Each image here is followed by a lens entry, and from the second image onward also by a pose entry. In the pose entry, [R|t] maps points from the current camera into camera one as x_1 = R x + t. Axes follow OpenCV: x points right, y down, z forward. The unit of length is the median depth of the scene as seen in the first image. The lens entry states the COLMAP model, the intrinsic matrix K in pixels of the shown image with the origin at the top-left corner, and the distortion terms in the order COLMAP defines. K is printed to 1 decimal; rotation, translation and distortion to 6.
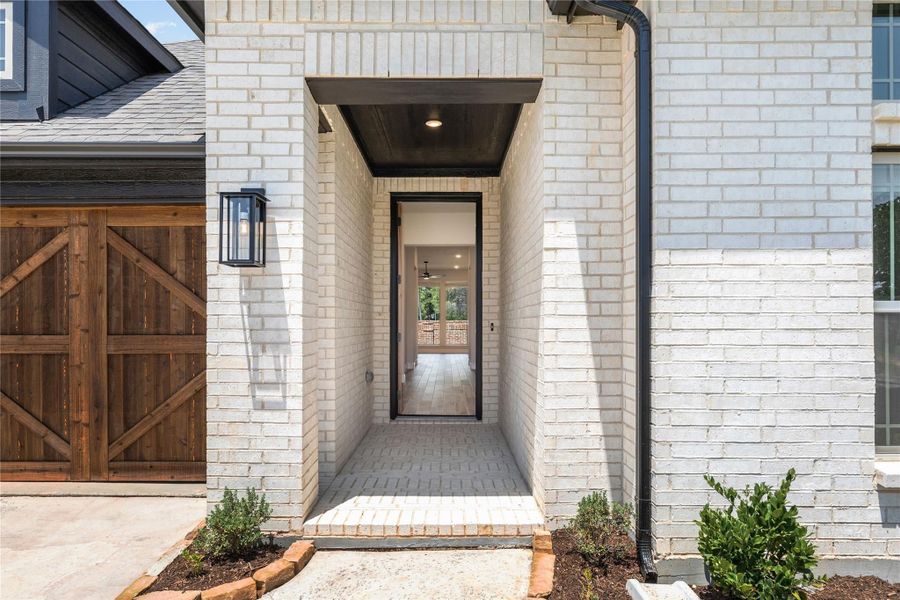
lens RADIAL K [[556.0, 0, 455.0], [0, 556.0, 322.3], [0, 0, 1]] dist [-0.004481, -0.000257]
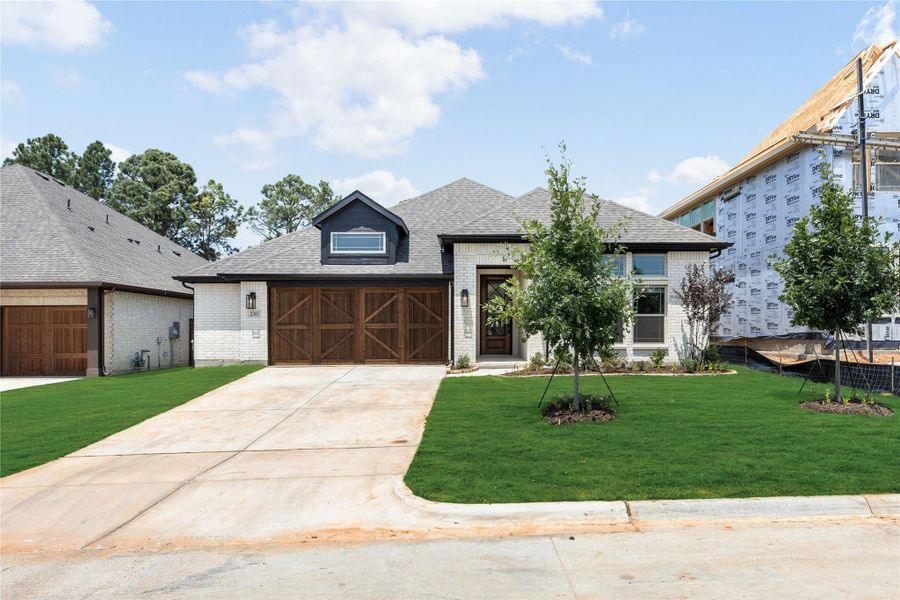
lens RADIAL K [[556.0, 0, 456.3], [0, 556.0, 303.9], [0, 0, 1]] dist [-0.004481, -0.000257]
pose [[0.999703, 0.002640, -0.024221, -0.238062], [-0.003900, 0.998634, -0.052102, 0.084794], [0.024050, 0.052181, 0.998348, -2.608270]]
